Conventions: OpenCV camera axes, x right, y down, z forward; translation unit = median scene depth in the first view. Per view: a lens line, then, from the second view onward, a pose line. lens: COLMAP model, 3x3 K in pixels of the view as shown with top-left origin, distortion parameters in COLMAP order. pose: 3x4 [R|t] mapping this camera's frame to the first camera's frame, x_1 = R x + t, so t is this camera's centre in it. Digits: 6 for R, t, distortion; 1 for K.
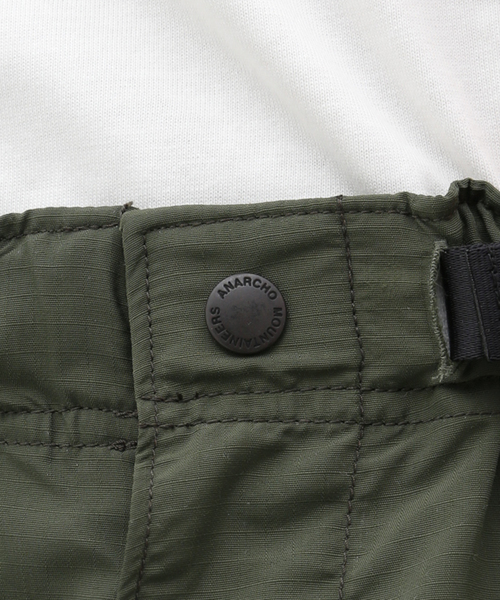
lens RADIAL K [[2345.5, 0, 251.5], [0, 2345.5, 300.2], [0, 0, 1]] dist [-0.224801, 0.000000]
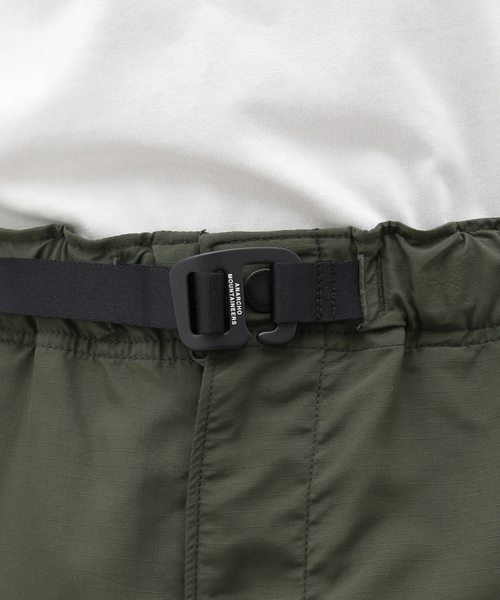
lens RADIAL K [[2345.5, 0, 249.1], [0, 2345.5, 299.7], [0, 0, 1]] dist [-0.224801, 0.000000]
pose [[0.997260, 0.021650, 0.070731, -0.148710], [-0.020381, 0.999619, -0.018610, 0.049033], [-0.071107, 0.017118, 0.997322, -0.880098]]
